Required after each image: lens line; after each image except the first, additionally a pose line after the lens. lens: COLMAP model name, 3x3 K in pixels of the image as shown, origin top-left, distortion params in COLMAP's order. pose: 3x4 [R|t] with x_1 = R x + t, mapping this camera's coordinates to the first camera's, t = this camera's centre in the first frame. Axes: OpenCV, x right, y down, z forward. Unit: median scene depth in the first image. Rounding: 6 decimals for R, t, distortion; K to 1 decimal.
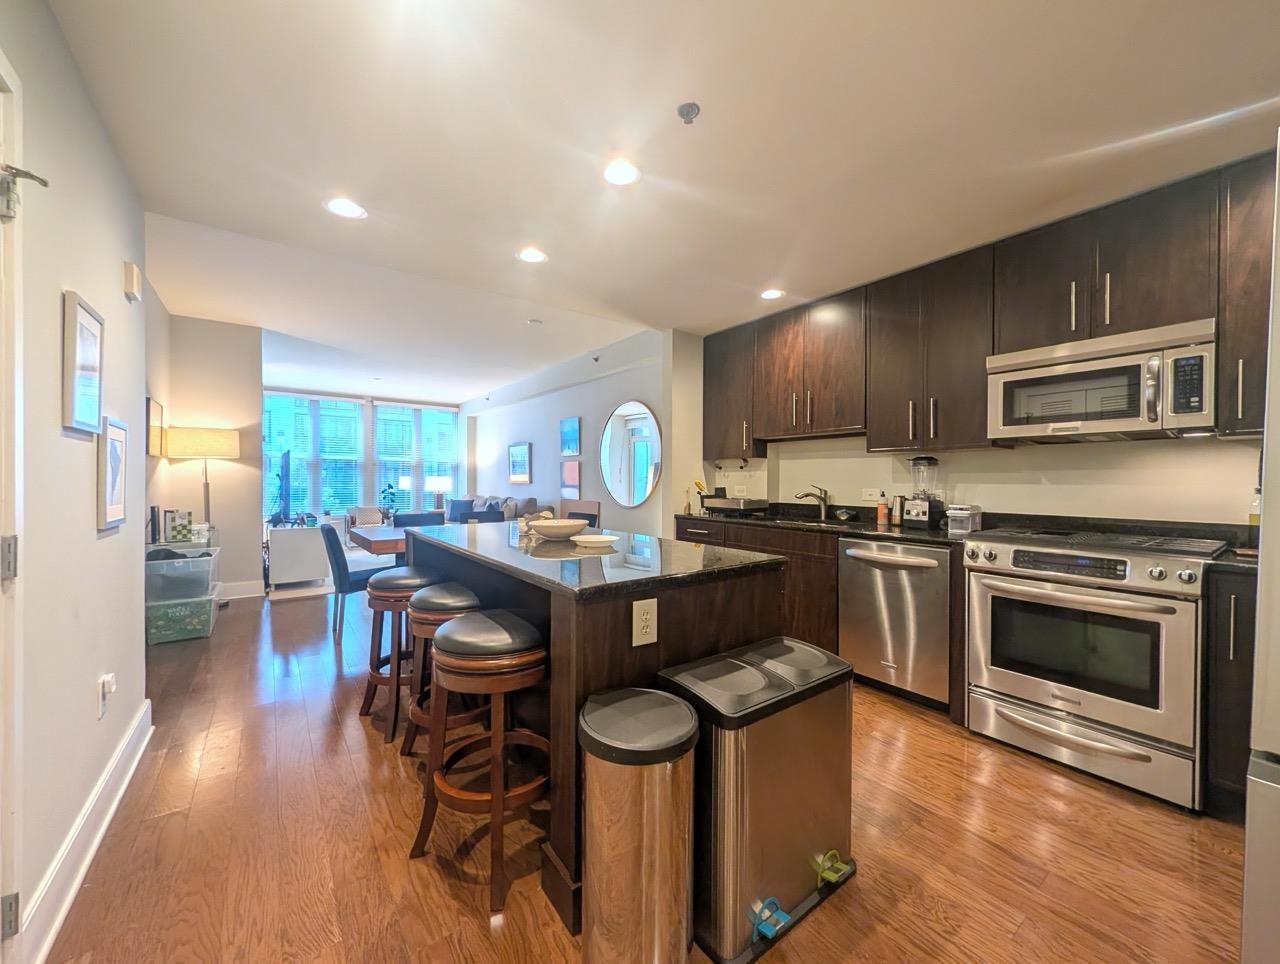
lens RADIAL K [[493.4, 0, 639.5], [0, 493.4, 483.0], [0, 0, 1]] dist [-0.000013, -0.000165]
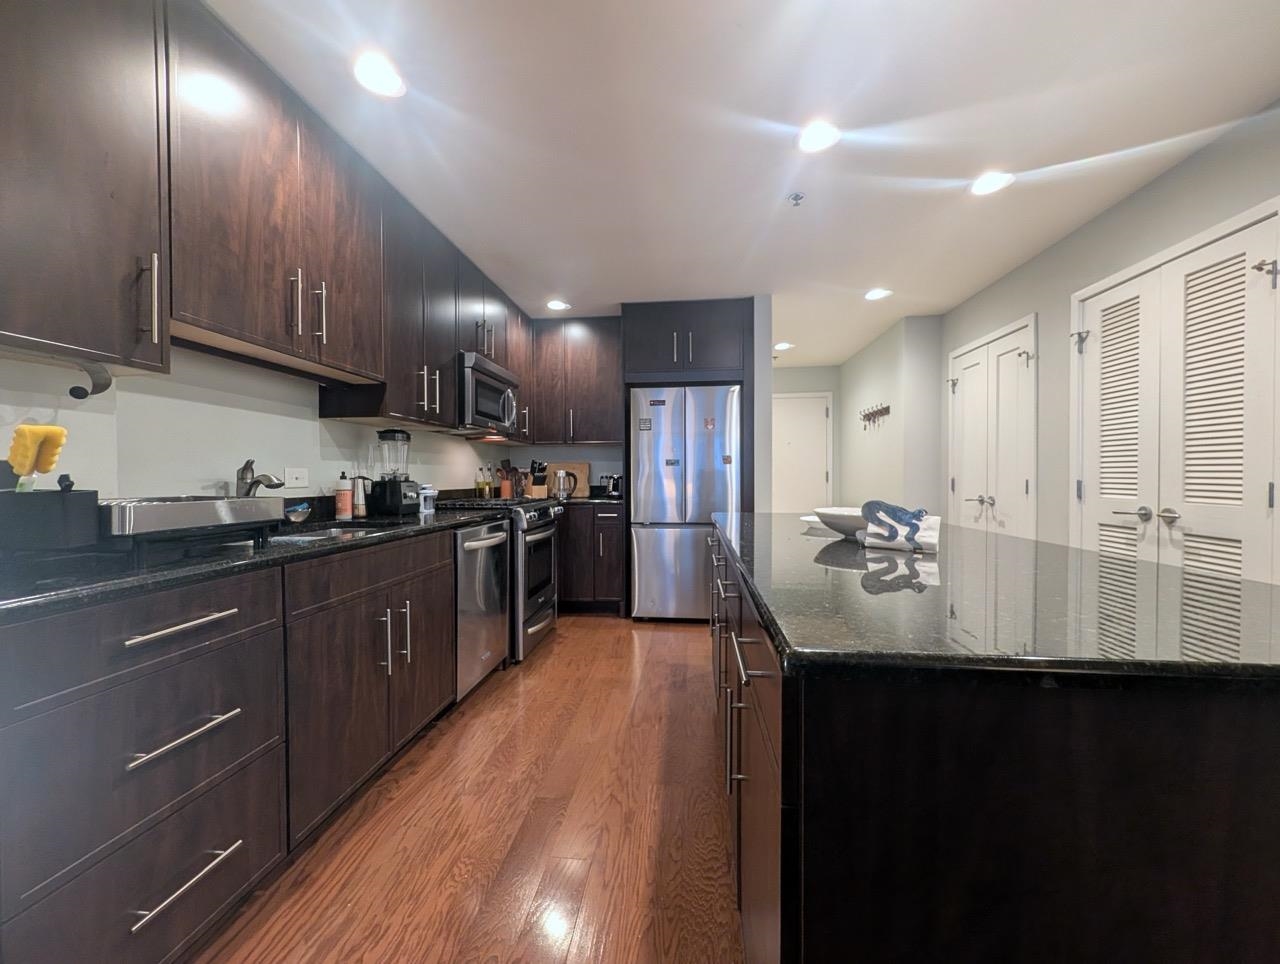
lens RADIAL K [[493.4, 0, 642.5], [0, 493.4, 482.9], [0, 0, 1]] dist [-0.000013, -0.000165]
pose [[-0.734853, -0.009299, 0.678163, -0.153691], [0.005415, 0.999794, 0.019577, 0.011482], [-0.678205, 0.018059, -0.734651, 0.663341]]
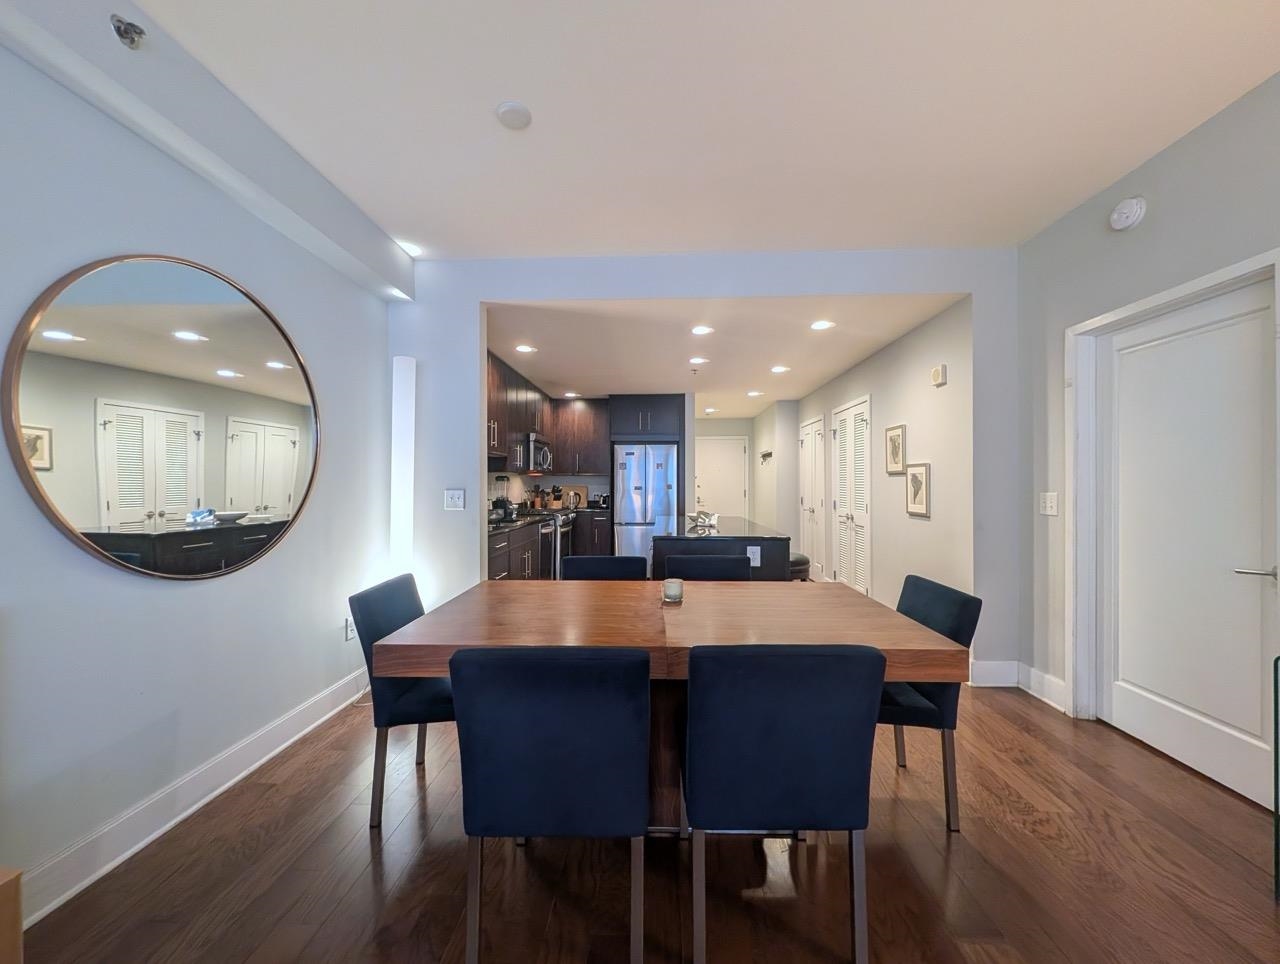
lens RADIAL K [[493.4, 0, 642.5], [0, 493.4, 482.3], [0, 0, 1]] dist [-0.000013, -0.000165]
pose [[-0.774828, -0.000464, 0.632172, -0.447752], [0.001502, 0.999996, 0.002574, -0.017083], [-0.632170, 0.002944, -0.774824, 1.010039]]
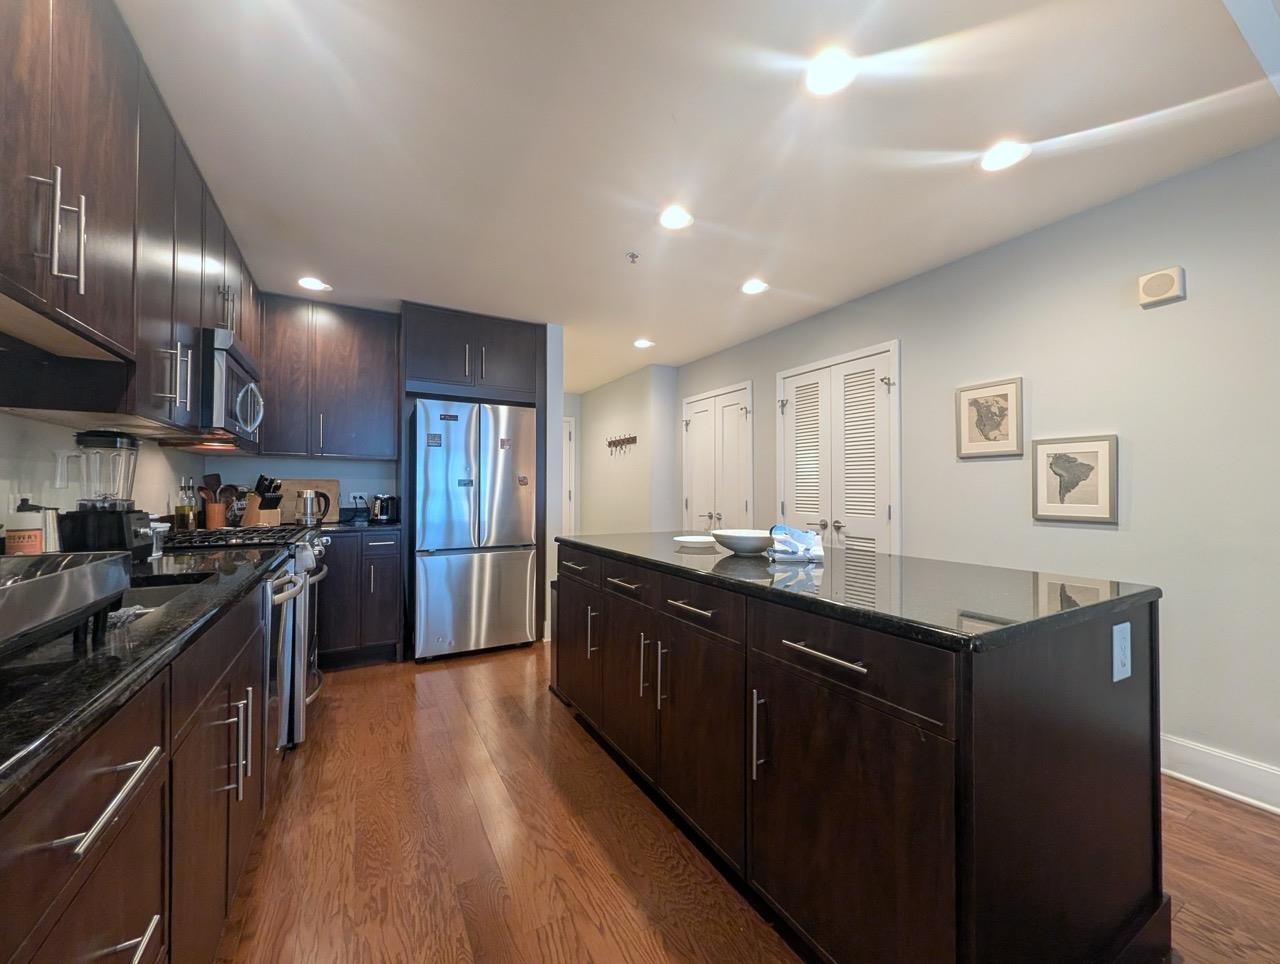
lens RADIAL K [[493.4, 0, 641.4], [0, 493.4, 483.3], [0, 0, 1]] dist [-0.000013, -0.000165]
pose [[-0.992539, -0.004319, 0.121848, -0.036256], [-0.005366, 0.999951, -0.008270, 0.002363], [-0.121807, -0.008862, -0.992514, 0.729746]]
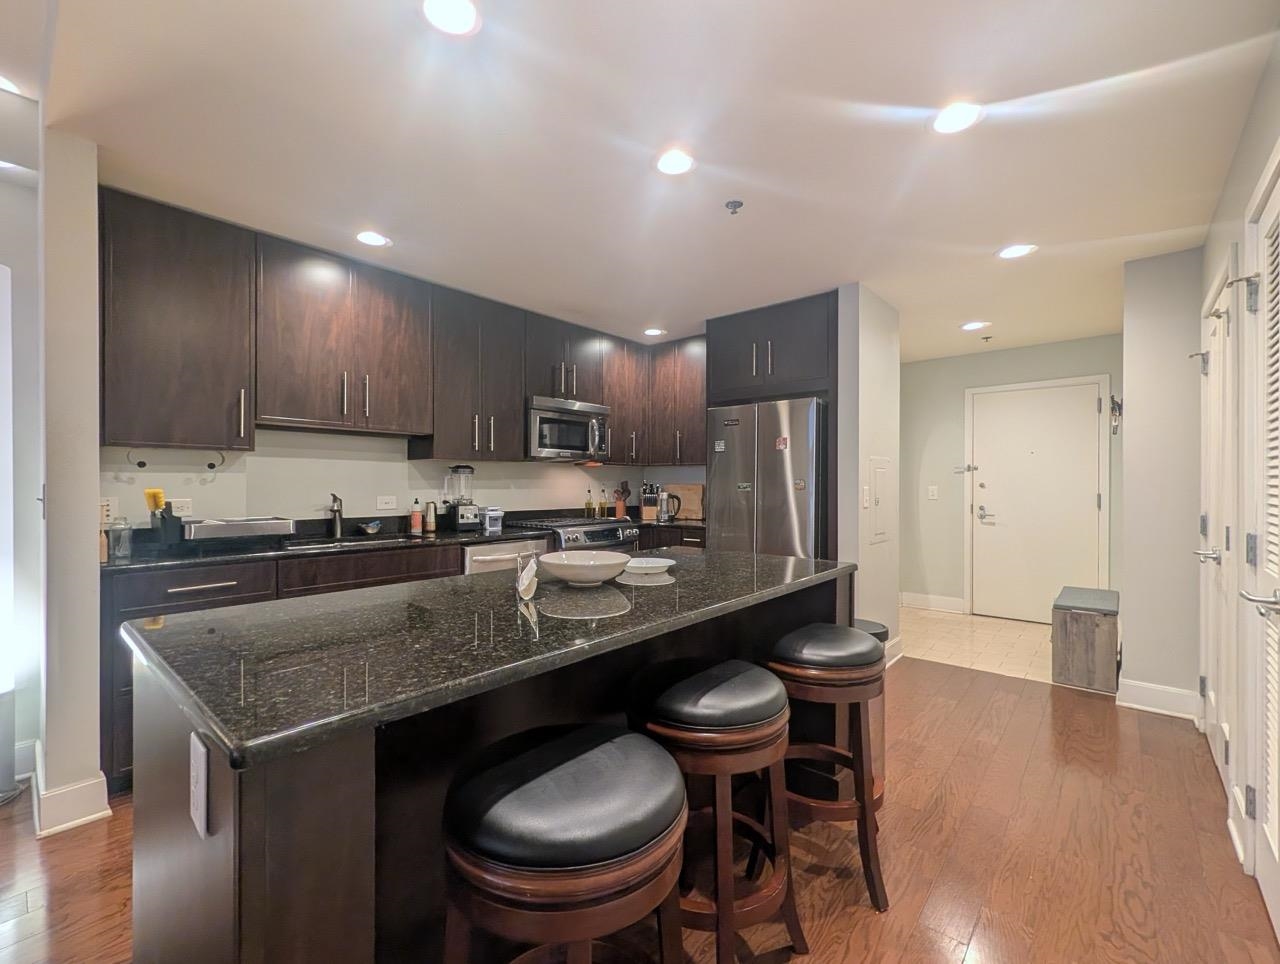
lens RADIAL K [[554.1, 0, 642.9], [0, 554.1, 485.3], [0, 0, 1]] dist [-0.002774, -0.000048]
pose [[-0.216003, -0.005952, 0.976375, -0.356523], [0.002531, 0.999975, 0.006655, -0.008023], [-0.976389, 0.003908, -0.215983, 0.434672]]
